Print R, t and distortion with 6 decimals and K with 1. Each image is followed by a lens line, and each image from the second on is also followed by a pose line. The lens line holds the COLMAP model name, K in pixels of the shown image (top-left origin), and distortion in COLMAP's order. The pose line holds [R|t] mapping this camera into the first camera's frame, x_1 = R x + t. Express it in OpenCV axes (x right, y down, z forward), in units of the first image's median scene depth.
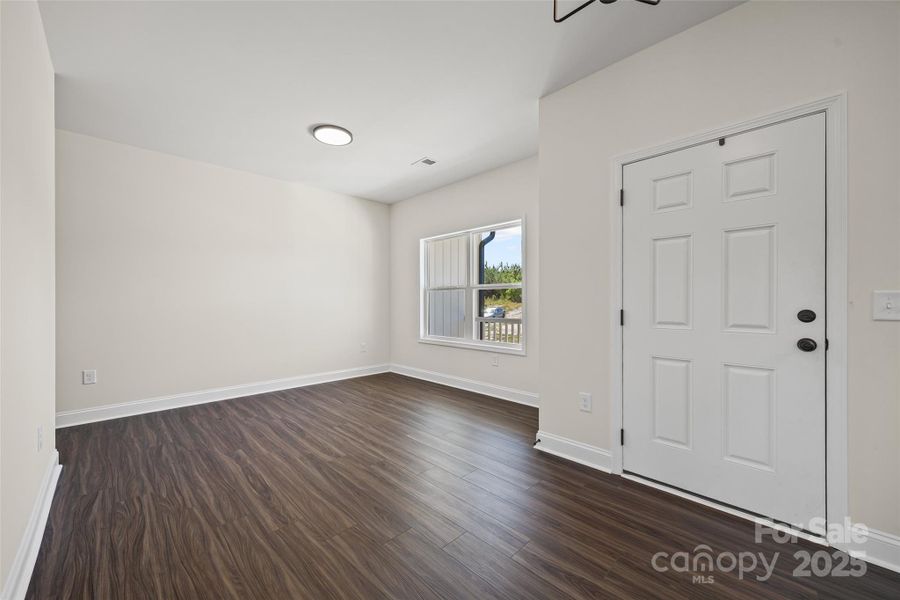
lens RADIAL K [[347.8, 0, 447.4], [0, 347.8, 300.0], [0, 0, 1]] dist [-0.000694, 0.000060]
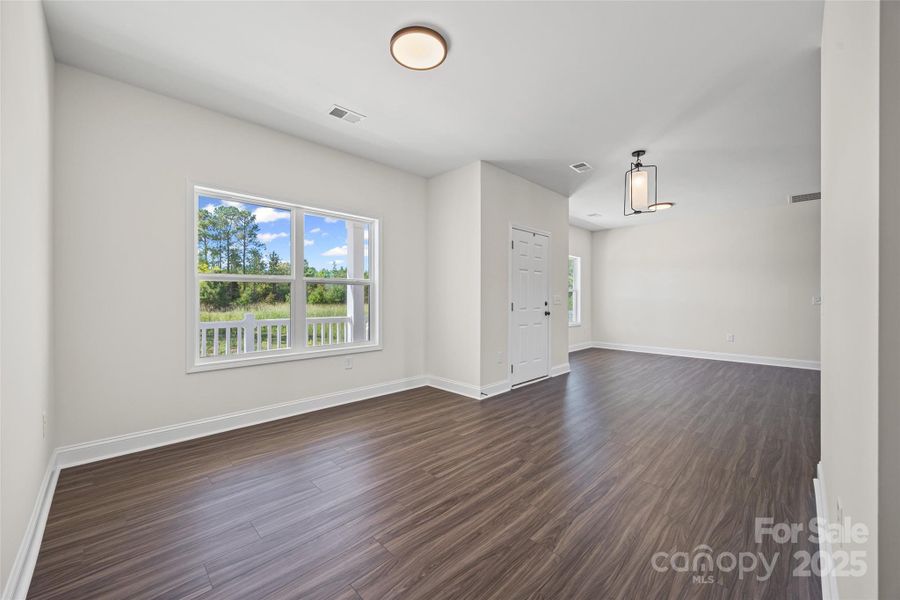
lens RADIAL K [[347.8, 0, 447.4], [0, 347.8, 300.0], [0, 0, 1]] dist [-0.000694, 0.000060]
pose [[0.000833, -0.005197, 0.999986, -1.172445], [-0.004265, 0.999977, 0.005201, 0.001937], [-0.999991, -0.004269, 0.000811, 1.113164]]
